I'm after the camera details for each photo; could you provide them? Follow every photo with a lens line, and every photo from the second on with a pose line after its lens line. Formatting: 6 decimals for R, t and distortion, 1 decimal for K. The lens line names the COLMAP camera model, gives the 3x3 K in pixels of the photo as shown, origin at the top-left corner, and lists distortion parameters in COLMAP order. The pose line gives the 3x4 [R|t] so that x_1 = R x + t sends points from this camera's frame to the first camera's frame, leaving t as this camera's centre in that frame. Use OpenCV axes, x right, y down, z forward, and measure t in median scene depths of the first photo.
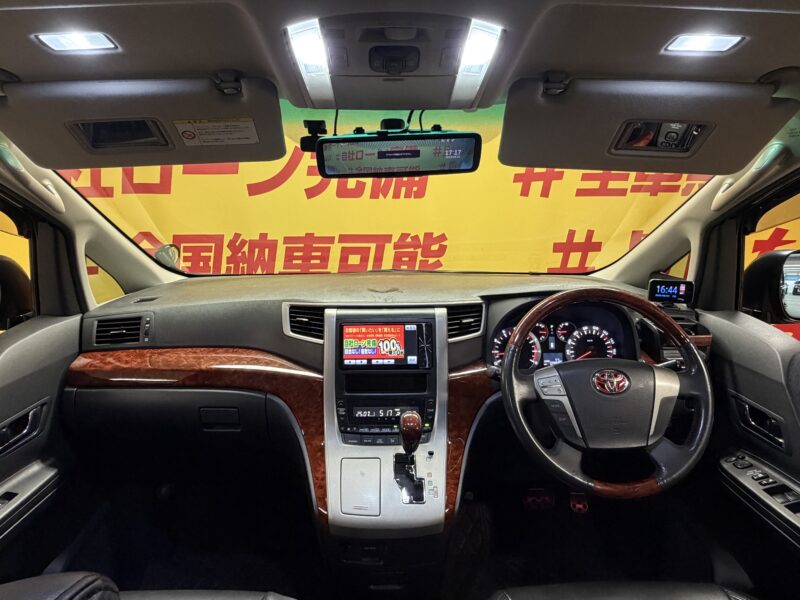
lens RADIAL K [[473.2, 0, 392.9], [0, 473.2, 300.0], [0, 0, 1]] dist [0.000785, -0.002951]
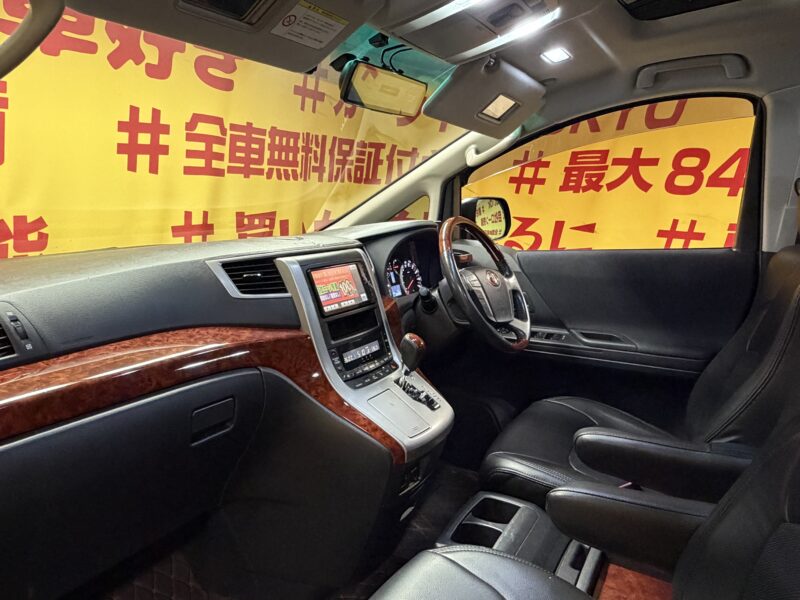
lens RADIAL K [[547.0, 0, 389.0], [0, 547.0, 316.7], [0, 0, 1]] dist [-0.009656, -0.002535]
pose [[0.524467, -0.167527, 0.834787, -0.889245], [0.171906, 0.981095, 0.088886, 0.070276], [-0.833896, 0.096888, 0.543351, 0.313087]]
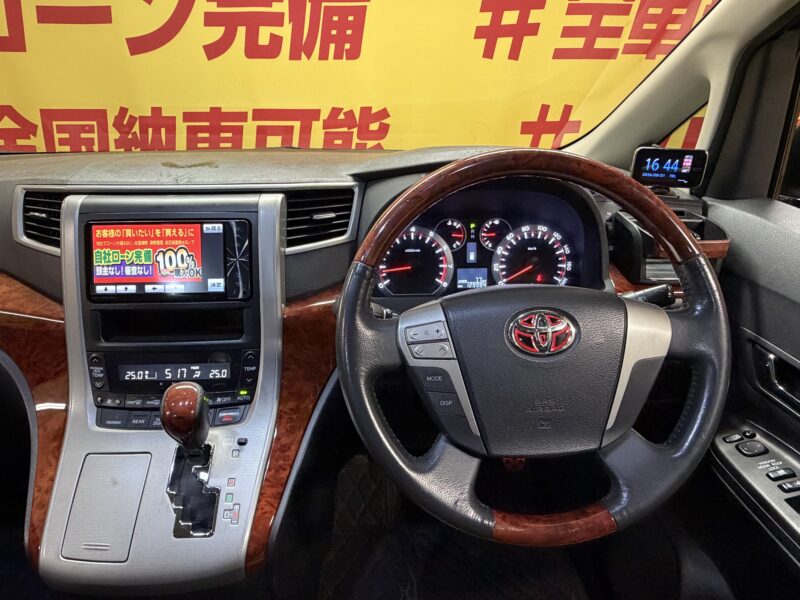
lens RADIAL K [[473.2, 0, 386.1], [0, 473.2, 300.2], [0, 0, 1]] dist [0.000785, -0.002951]
pose [[0.999592, -0.006821, 0.027736, 0.224955], [0.000894, 0.978063, 0.208309, 0.024181], [-0.028548, -0.208199, 0.977670, 0.413467]]
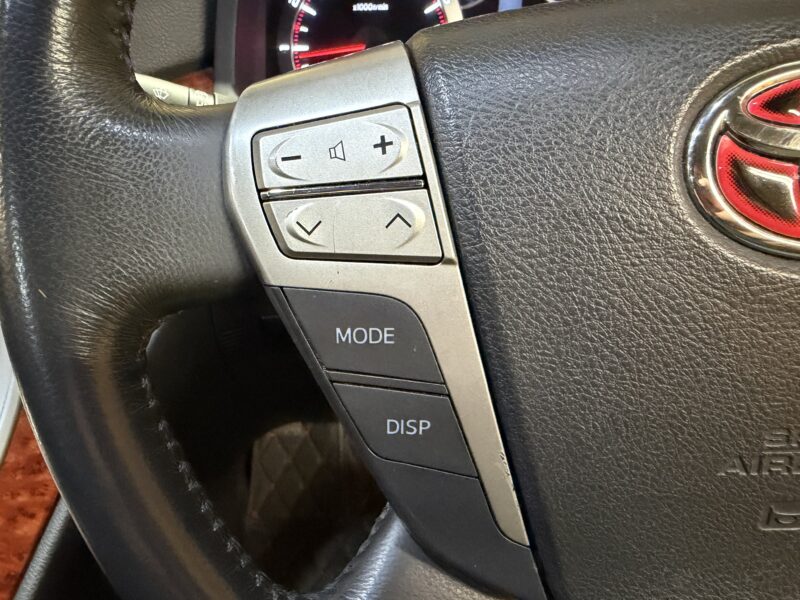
lens RADIAL K [[570.4, 0, 395.6], [0, 570.4, 298.7], [0, 0, 1]] dist [0.000408, 0.000613]
pose [[0.998122, 0.011493, 0.060168, 0.278636], [-0.034171, 0.919676, 0.391188, 0.122422], [-0.050839, -0.392509, 0.918342, 0.696539]]
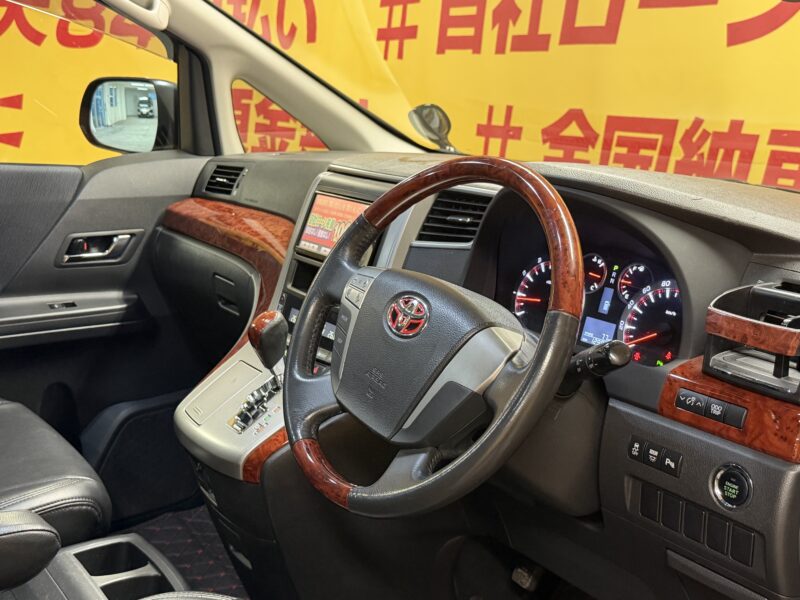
lens RADIAL K [[985.6, 0, 404.0], [0, 985.6, 303.6], [0, 0, 1]] dist [0.075914, 0.000000]
pose [[0.565852, 0.204640, -0.798707, 1.130520], [-0.203803, 0.973365, 0.105004, 0.032563], [0.798921, 0.103362, 0.592487, 0.256487]]
